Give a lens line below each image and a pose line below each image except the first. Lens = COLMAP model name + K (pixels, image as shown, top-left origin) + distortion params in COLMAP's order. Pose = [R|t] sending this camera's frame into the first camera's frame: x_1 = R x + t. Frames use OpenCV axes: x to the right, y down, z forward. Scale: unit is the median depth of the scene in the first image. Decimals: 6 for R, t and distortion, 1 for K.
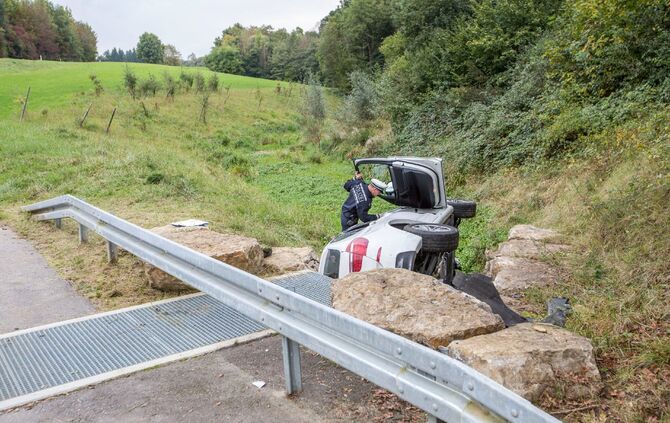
lens RADIAL K [[634.6, 0, 335.7], [0, 634.6, 221.4], [0, 0, 1]] dist [0.039047, 0.021086]
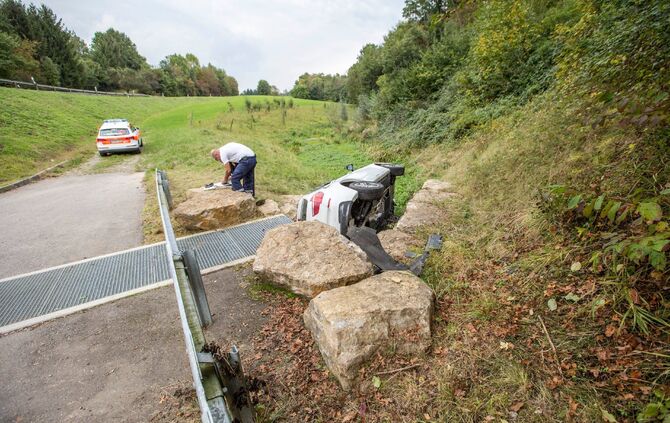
lens RADIAL K [[306.2, 0, 338.3], [0, 306.2, 222.3], [0, 0, 1]] dist [-0.054311, 0.021419]
pose [[0.997626, -0.005103, -0.068682, 0.061337], [0.016052, 0.987015, 0.159821, -0.009751], [0.066975, -0.160544, 0.984754, 0.103688]]
